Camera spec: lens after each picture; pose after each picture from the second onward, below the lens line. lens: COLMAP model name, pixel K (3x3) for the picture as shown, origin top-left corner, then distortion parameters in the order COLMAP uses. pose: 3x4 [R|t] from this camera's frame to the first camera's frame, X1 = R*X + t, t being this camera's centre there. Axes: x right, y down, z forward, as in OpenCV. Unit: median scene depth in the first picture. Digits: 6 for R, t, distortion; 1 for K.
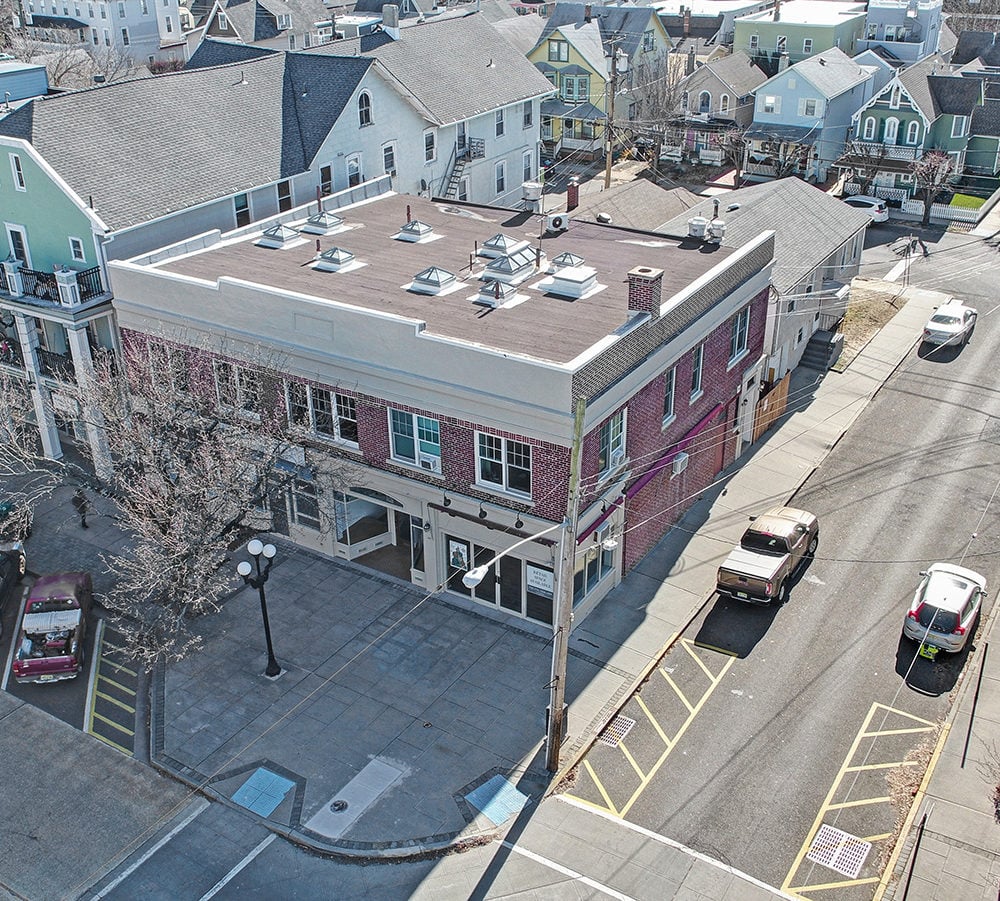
lens RADIAL K [[1141.1, 0, 497.7], [0, 1141.1, 447.2], [0, 0, 1]] dist [0.006557, -0.004079]
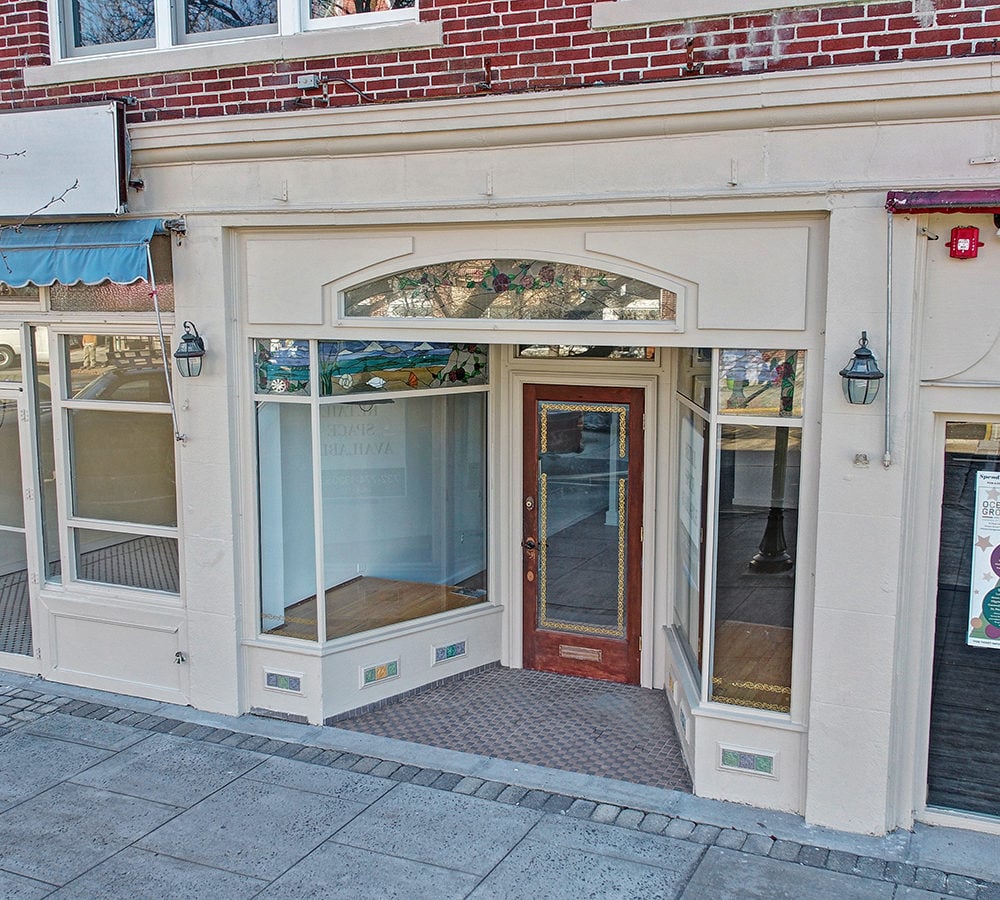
lens RADIAL K [[1141.1, 0, 497.7], [0, 1141.1, 446.7], [0, 0, 1]] dist [0.006557, -0.004079]
pose [[0.991889, -0.006478, 0.126945, -0.124031], [0.048611, 0.942114, -0.331749, 0.121417], [-0.117447, 0.335229, 0.934788, 0.790870]]
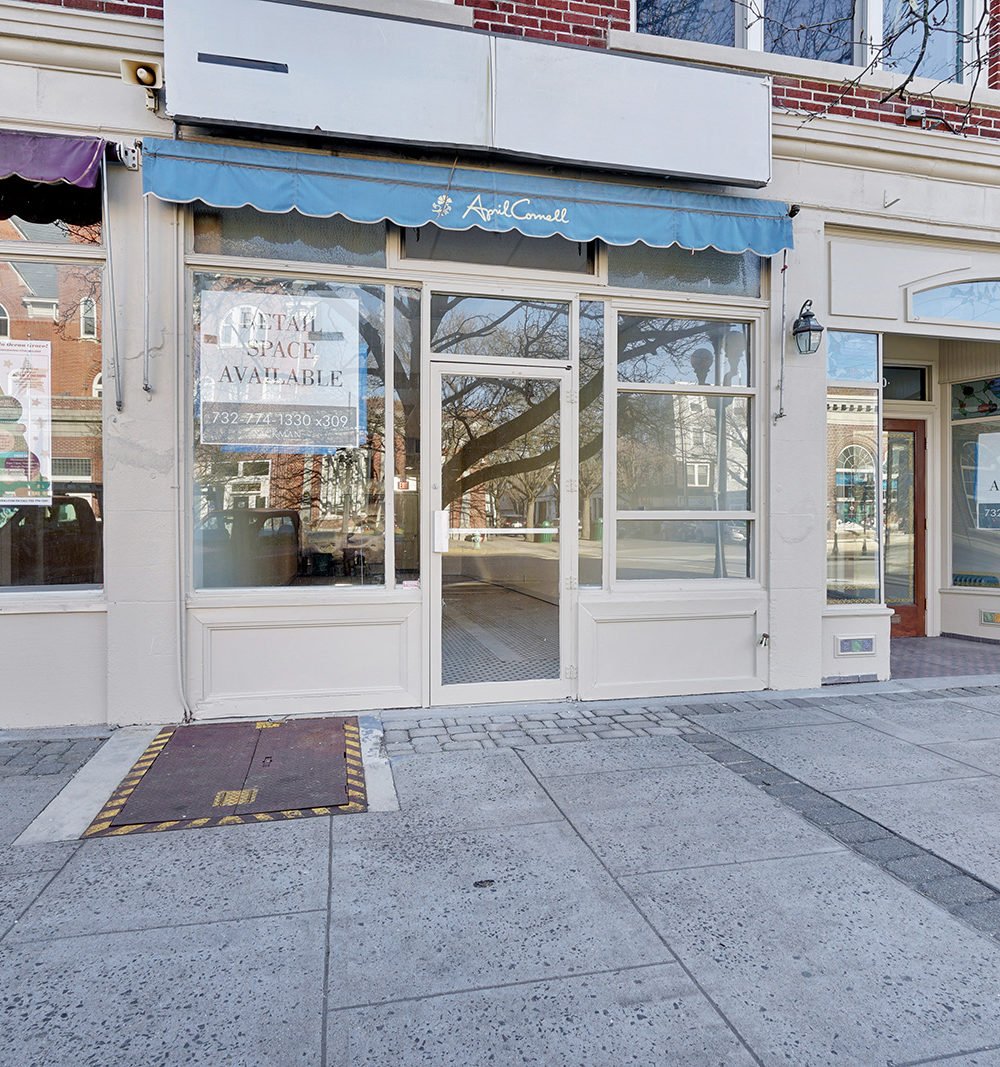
lens RADIAL K [[714.3, 0, 497.9], [0, 714.3, 530.7], [0, 0, 1]] dist [-0.009649, 0.006142]
pose [[0.712252, 0.011168, 0.701835, -0.281873], [0.314927, 0.888503, -0.333740, 0.096002], [-0.627310, 0.458734, 0.629322, 0.946215]]
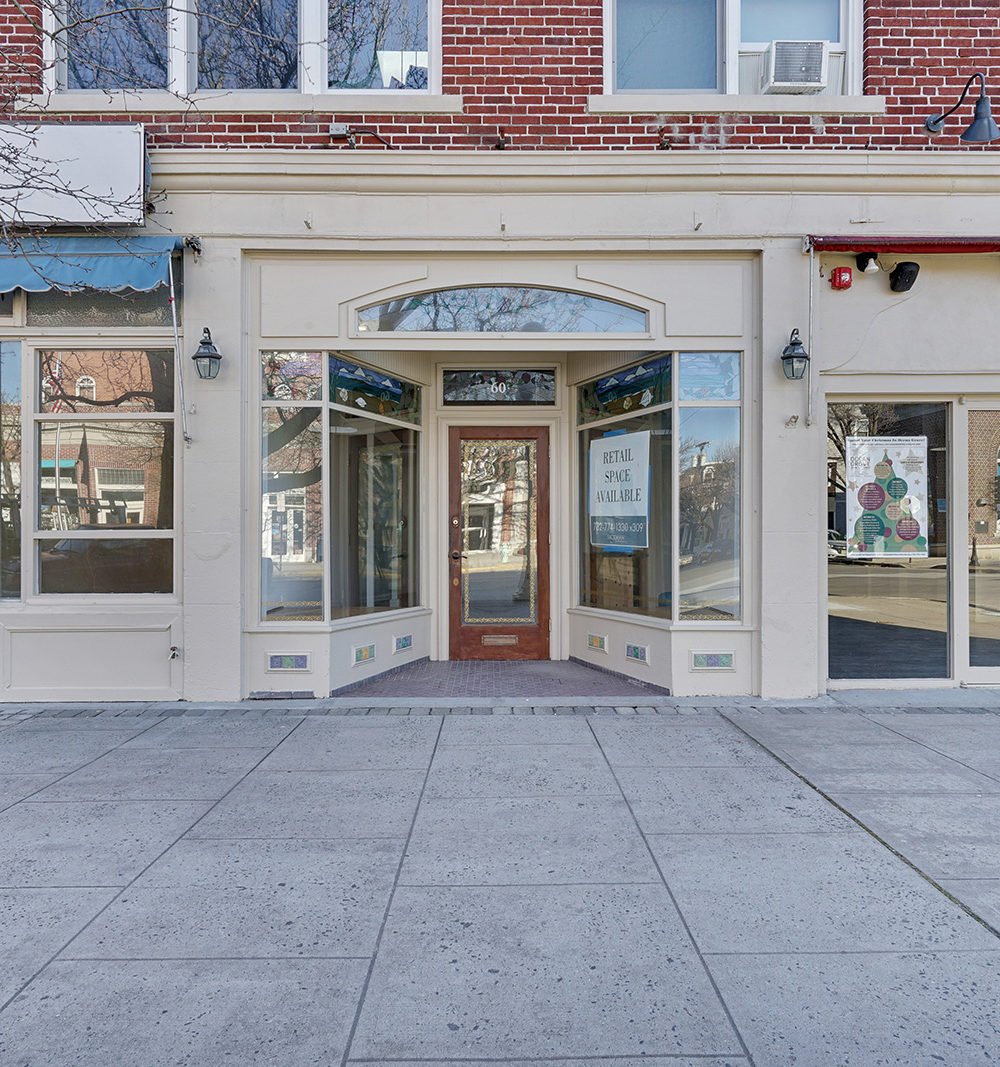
lens RADIAL K [[819.4, 0, 501.2], [0, 819.4, 530.2], [0, 0, 1]] dist [0.001434, 0.006657]
pose [[0.843319, 0.014170, 0.537227, -0.187412], [0.239429, 0.885054, -0.399190, 0.142410], [-0.481131, 0.465272, 0.742990, 0.849110]]
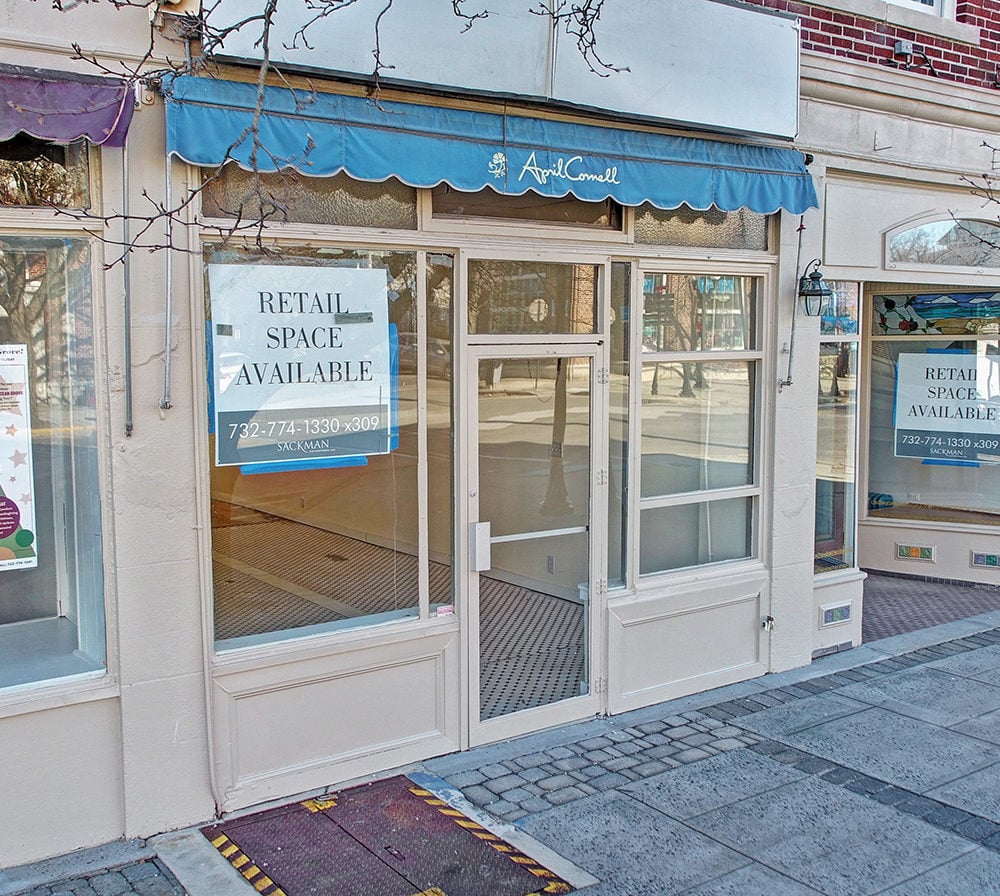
lens RADIAL K [[1141.1, 0, 497.7], [0, 1141.1, 444.7], [0, 0, 1]] dist [0.006557, -0.004079]
pose [[0.380278, -0.077725, 0.921601, -0.350940], [0.424490, 0.899976, -0.099256, 0.057843], [-0.821704, 0.428955, 0.375234, 0.958465]]
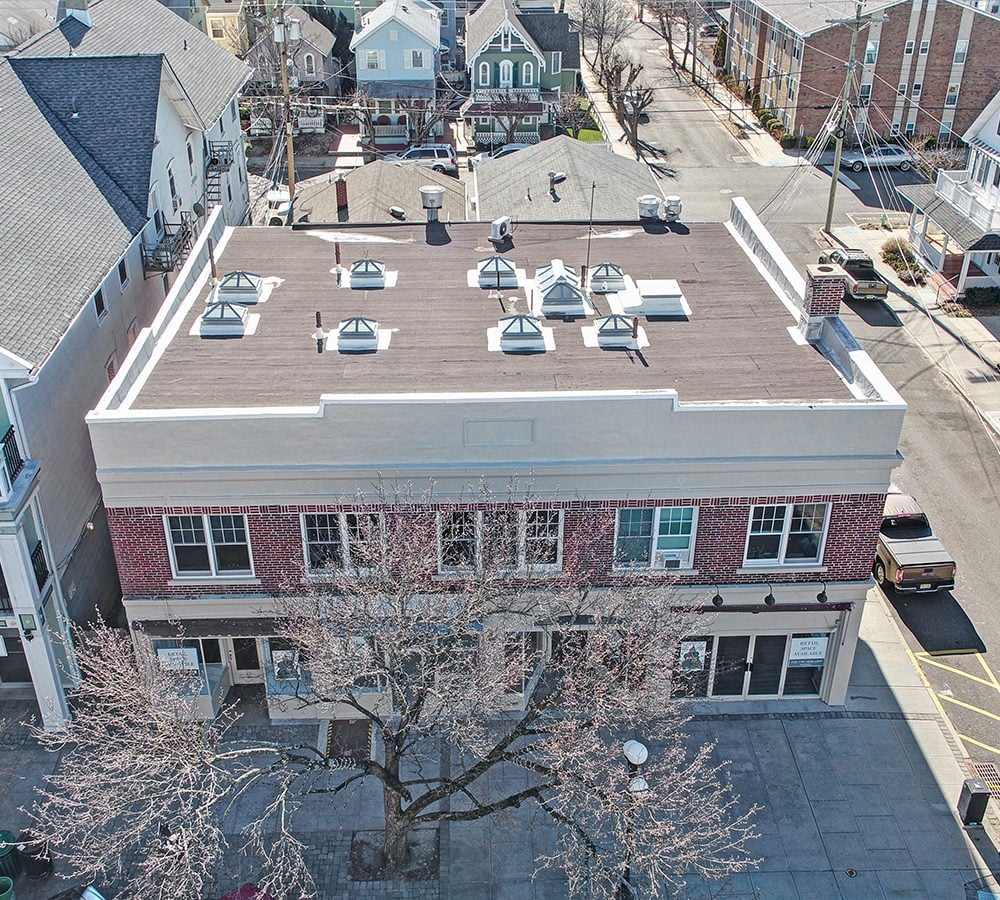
lens RADIAL K [[1141.1, 0, 497.7], [0, 1141.1, 446.7], [0, 0, 1]] dist [0.006557, -0.004079]
pose [[0.829040, -0.270212, 0.489569, -0.473010], [0.248876, 0.962305, 0.109685, -0.160577], [-0.500752, 0.030908, 0.865039, 0.336350]]
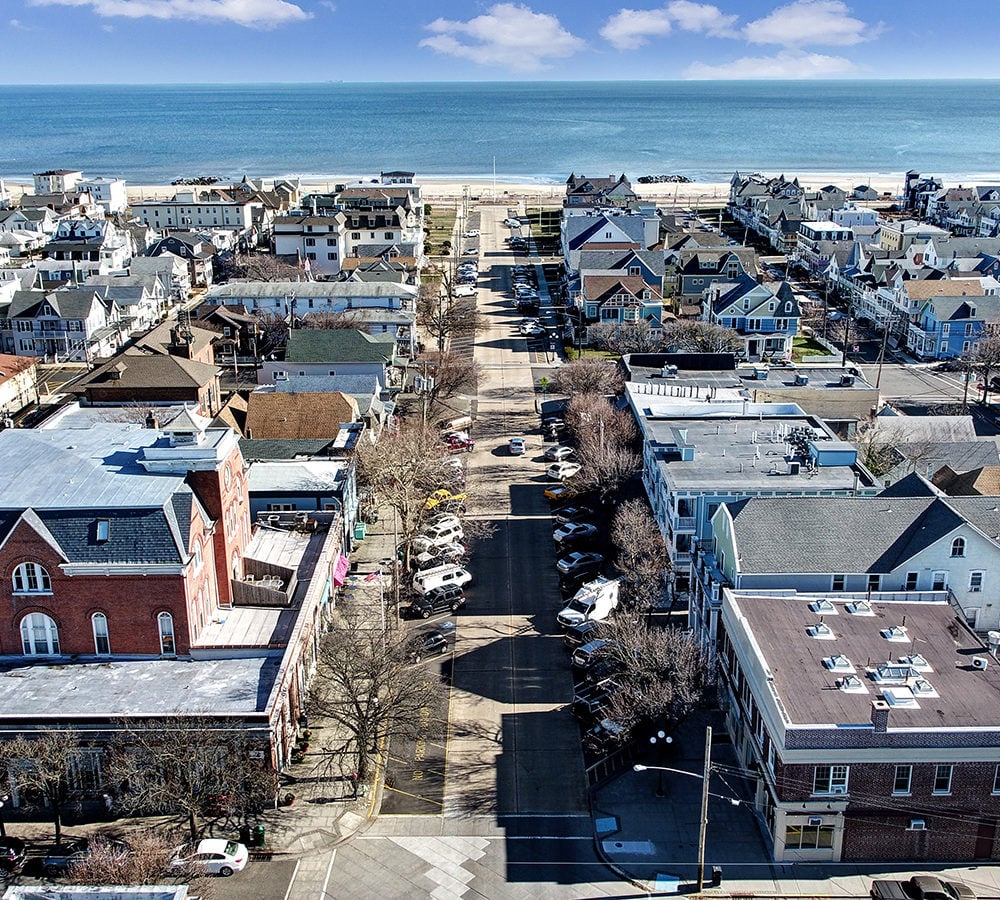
lens RADIAL K [[1141.1, 0, 497.7], [0, 1141.1, 446.7], [0, 0, 1]] dist [0.006557, -0.004079]
pose [[0.532326, 0.270192, -0.802263, 1.046020], [-0.385970, 0.920926, 0.054053, -0.355920], [0.753430, 0.280875, 0.594519, -0.620174]]
